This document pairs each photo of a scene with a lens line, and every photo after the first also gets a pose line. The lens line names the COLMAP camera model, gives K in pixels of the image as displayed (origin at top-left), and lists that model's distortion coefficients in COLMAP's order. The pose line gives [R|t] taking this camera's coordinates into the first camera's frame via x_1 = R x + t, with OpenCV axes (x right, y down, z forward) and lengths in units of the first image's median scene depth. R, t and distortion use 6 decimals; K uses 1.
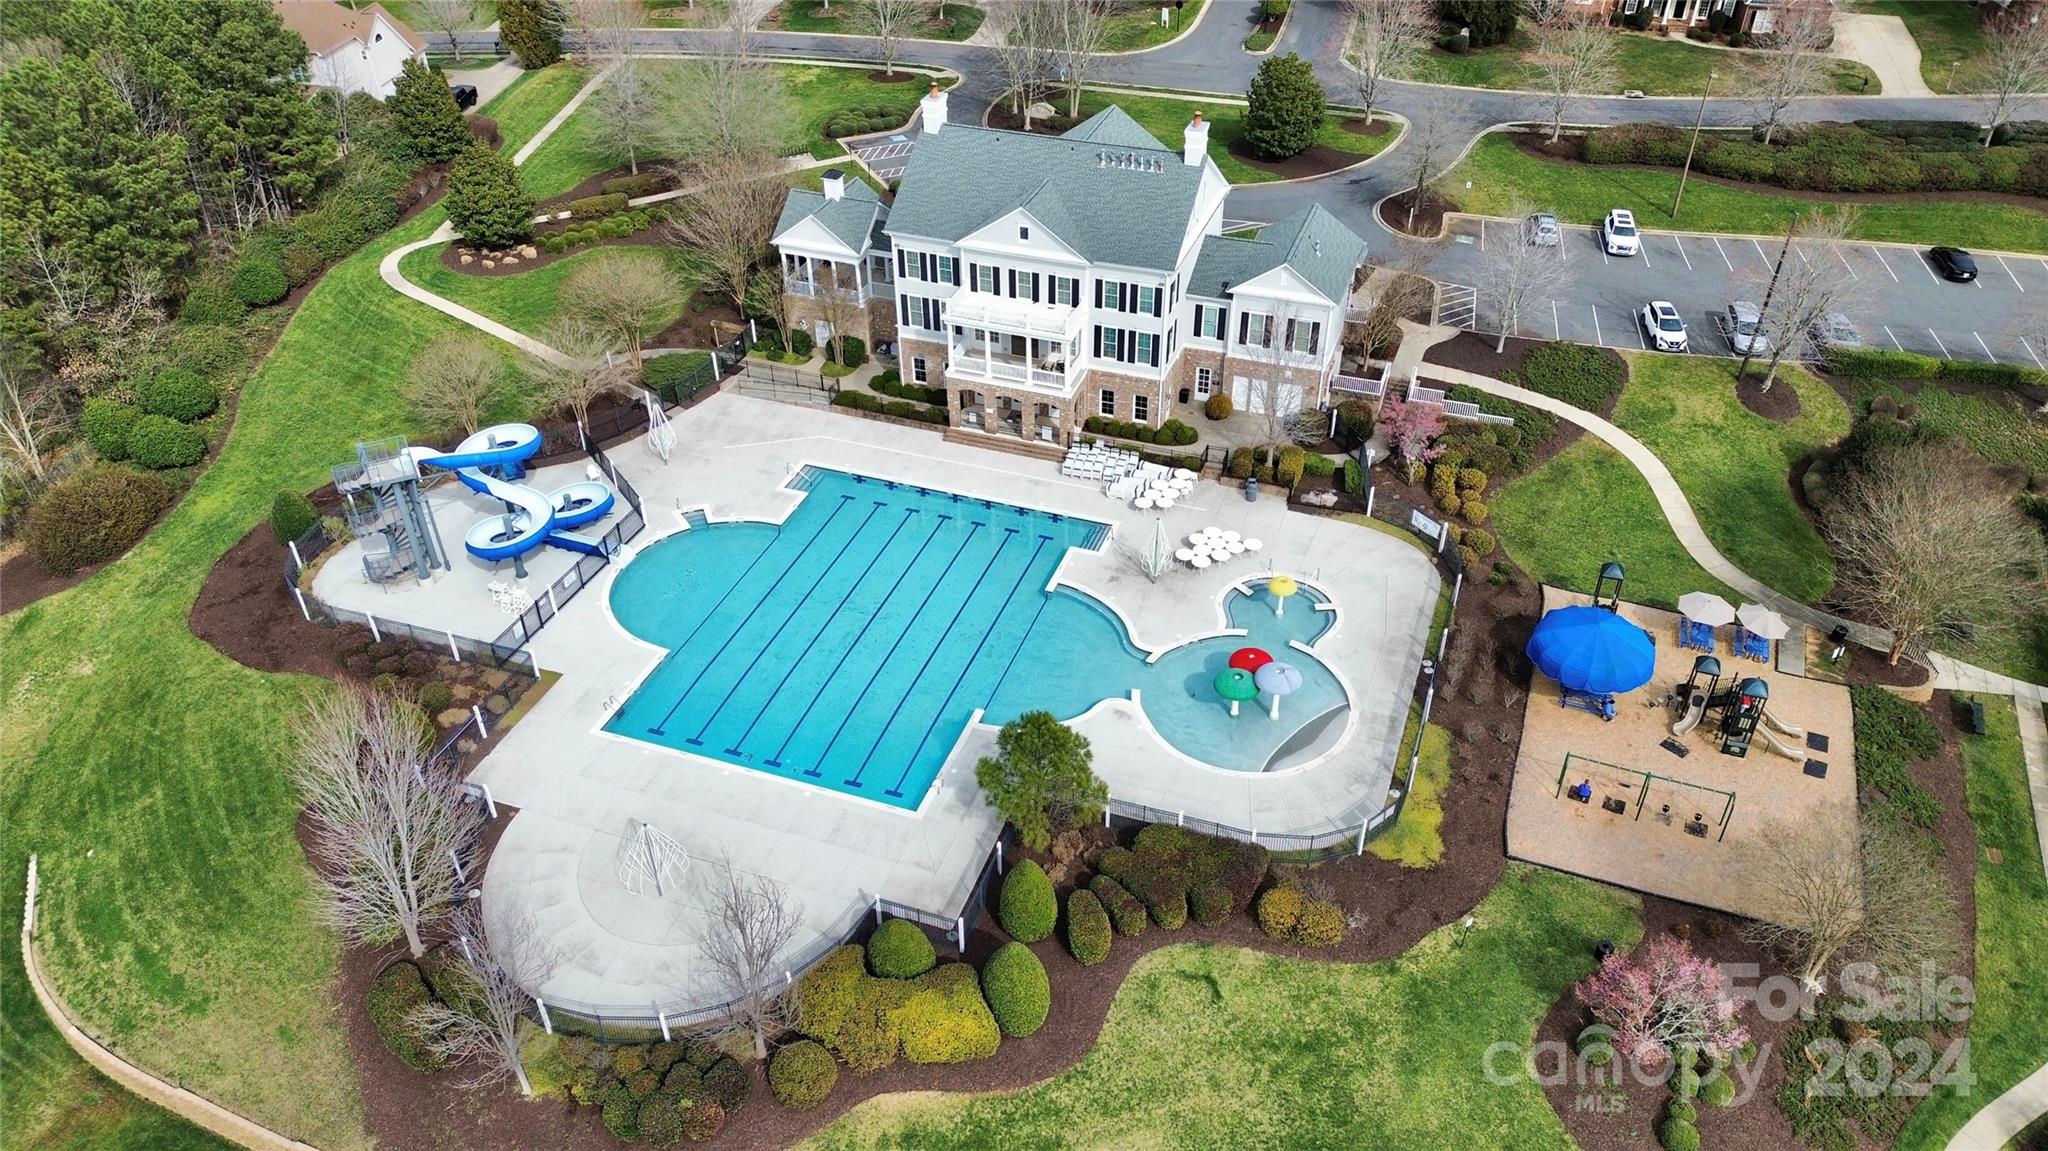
lens RADIAL K [[1419.9, 0, 1031.3], [0, 1419.9, 583.5], [0, 0, 1]] dist [0.097731, -0.119601]
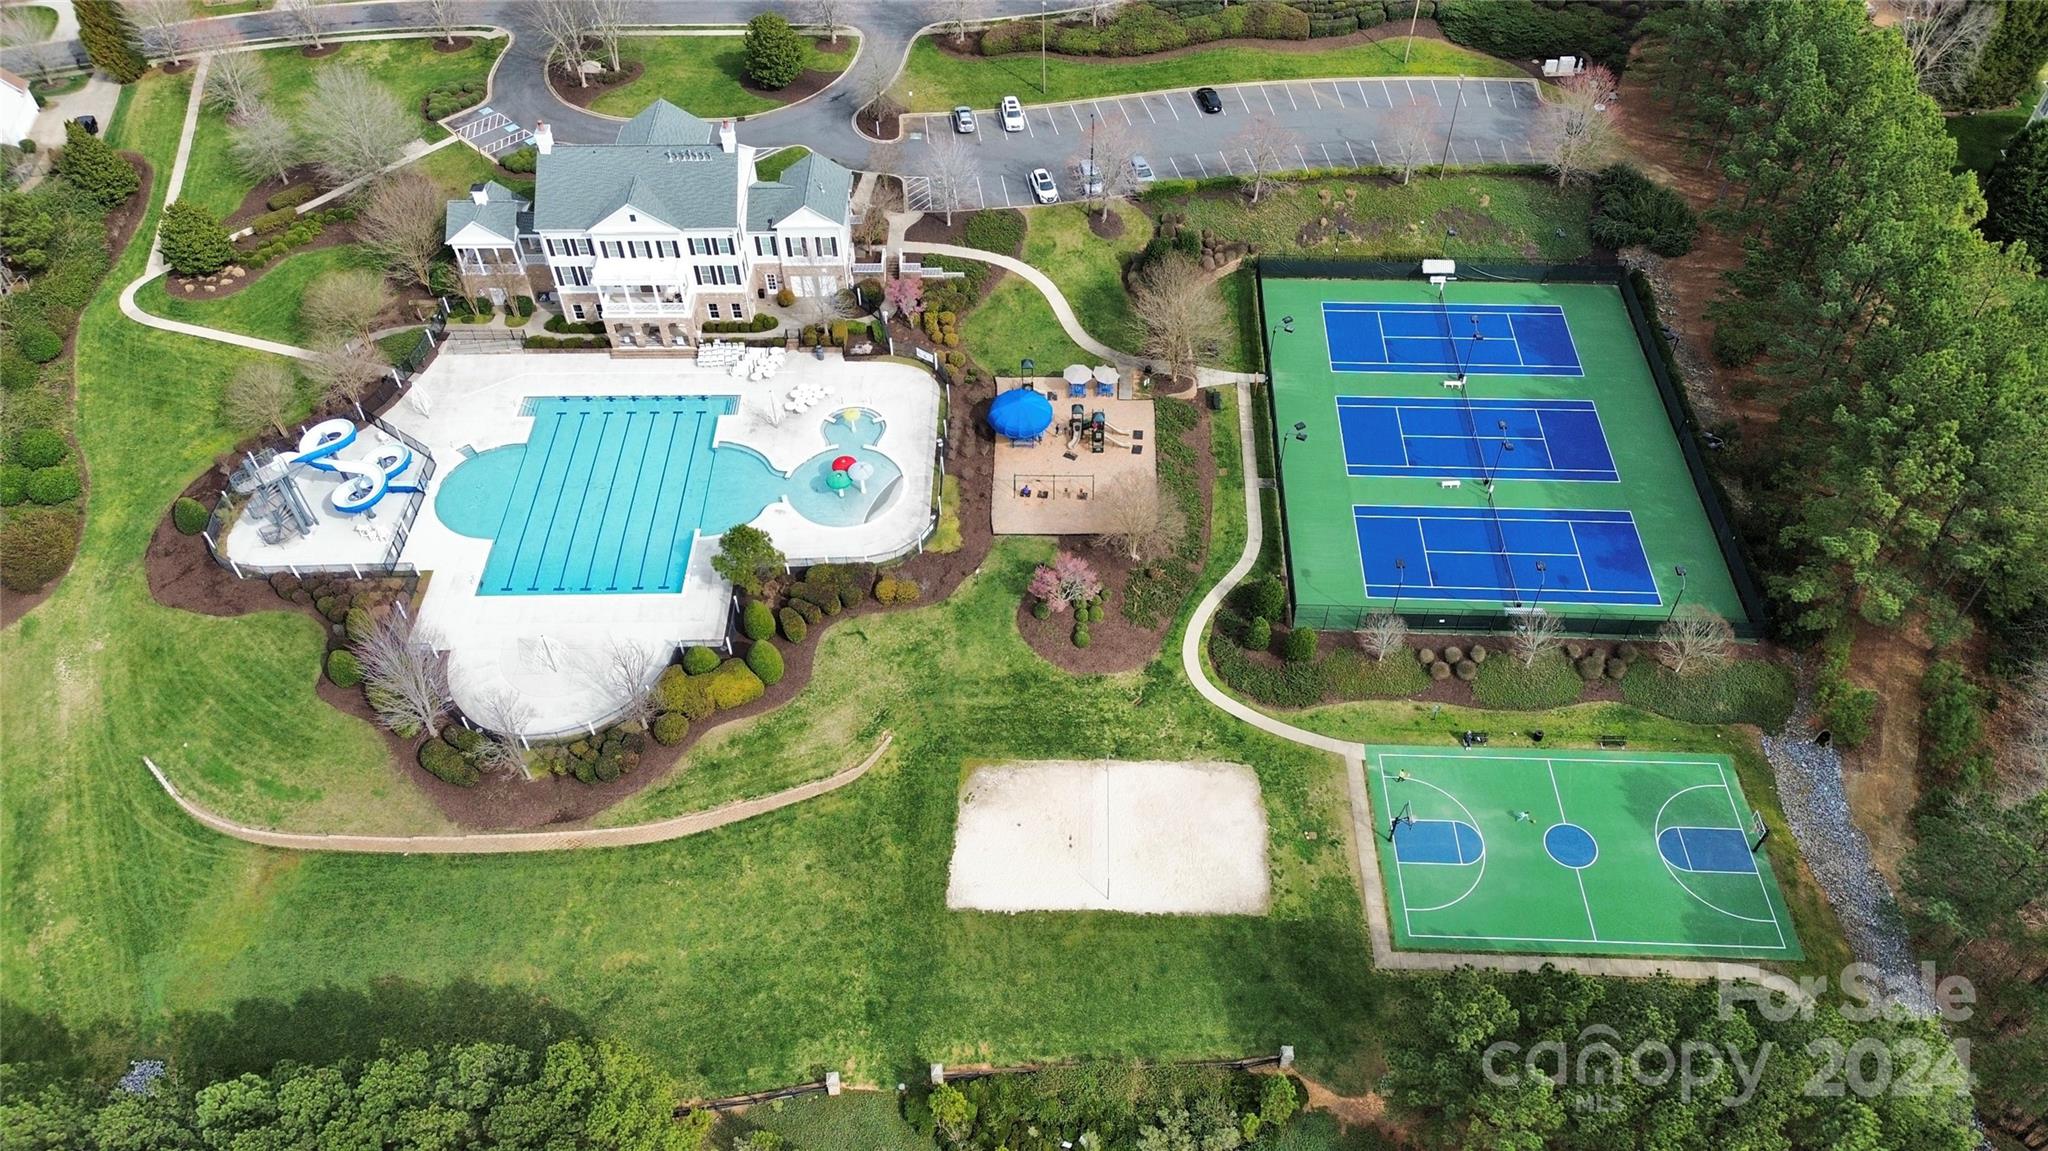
lens RADIAL K [[1419.9, 0, 1031.3], [0, 1419.9, 583.5], [0, 0, 1]] dist [0.097731, -0.119601]
pose [[0.937624, -0.259423, 0.231435, -0.060709], [0.212334, 0.954447, 0.209631, -0.101429], [-0.275275, -0.147414, 0.949996, -0.621570]]
